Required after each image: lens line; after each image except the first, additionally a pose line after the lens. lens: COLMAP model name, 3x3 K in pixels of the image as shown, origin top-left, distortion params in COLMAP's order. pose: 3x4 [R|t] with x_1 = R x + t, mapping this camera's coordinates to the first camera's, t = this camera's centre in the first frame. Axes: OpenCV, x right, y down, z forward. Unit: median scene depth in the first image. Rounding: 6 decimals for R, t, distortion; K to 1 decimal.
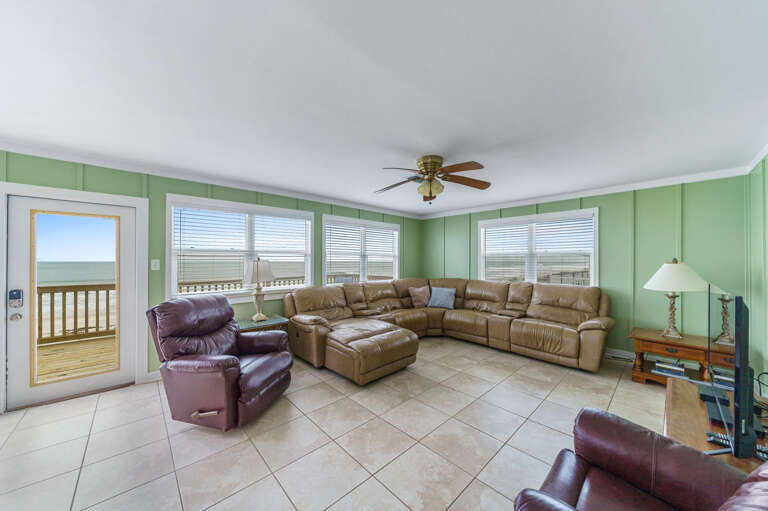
lens RADIAL K [[269.1, 0, 386.4], [0, 269.1, 258.9], [0, 0, 1]] dist [-0.001430, -0.000075]
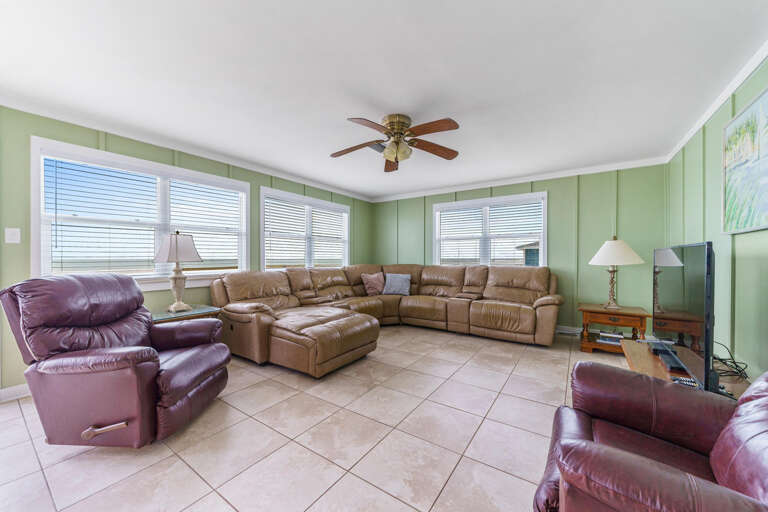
lens RADIAL K [[286.3, 0, 385.4], [0, 286.3, 260.3], [0, 0, 1]] dist [-0.000015, -0.000034]
pose [[0.977223, -0.001671, 0.212208, -0.067655], [-0.001046, 0.999919, 0.012692, 0.076537], [-0.212212, -0.012625, 0.977142, 0.063775]]
